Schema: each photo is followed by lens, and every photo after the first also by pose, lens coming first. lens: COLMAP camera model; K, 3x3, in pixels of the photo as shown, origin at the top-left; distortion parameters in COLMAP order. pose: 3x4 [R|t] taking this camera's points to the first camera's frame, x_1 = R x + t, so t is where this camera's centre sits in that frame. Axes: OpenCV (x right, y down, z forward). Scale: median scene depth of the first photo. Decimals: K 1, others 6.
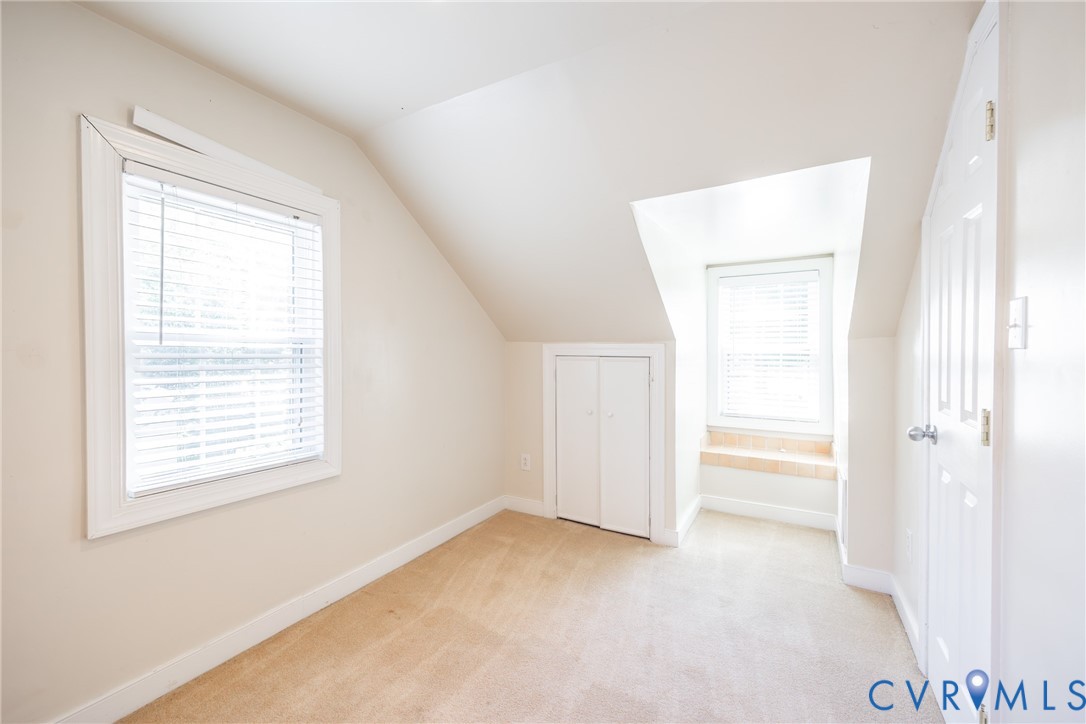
lens RADIAL K [[438.2, 0, 541.3], [0, 438.2, 359.4], [0, 0, 1]] dist [0.005798, -0.000509]
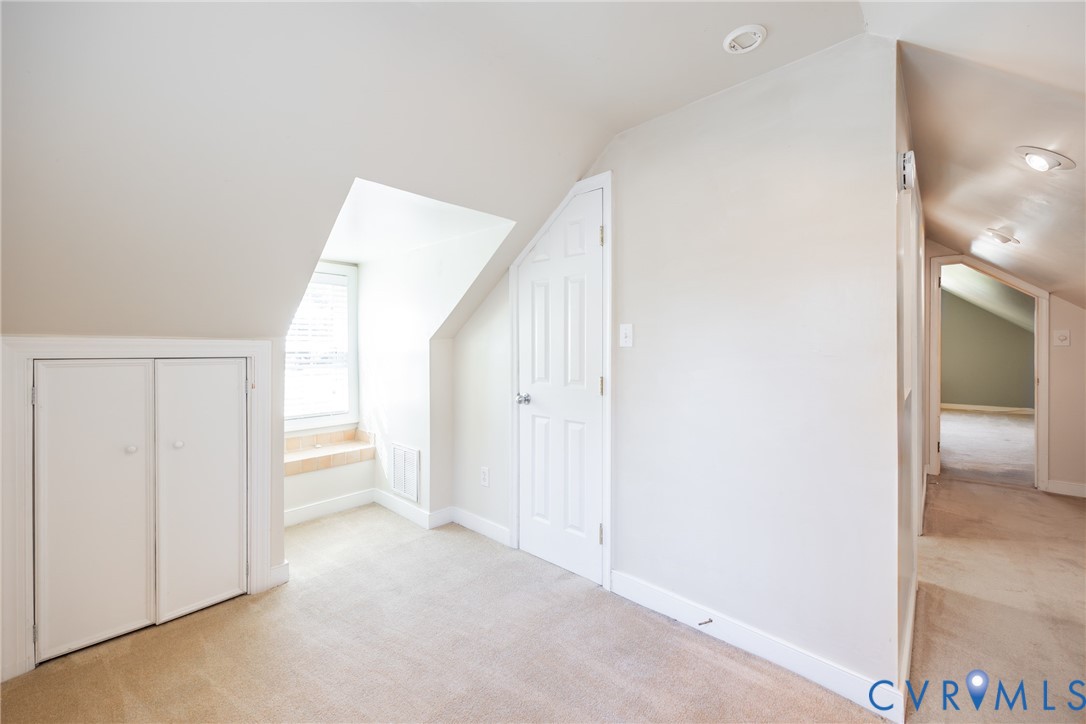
lens RADIAL K [[438.2, 0, 540.0], [0, 438.2, 351.9], [0, 0, 1]] dist [0.005798, -0.000509]
pose [[0.209953, -0.009338, 0.977667, -0.374575], [0.021627, 0.999754, 0.004904, -0.006679], [-0.977472, 0.020115, 0.210103, 0.306215]]
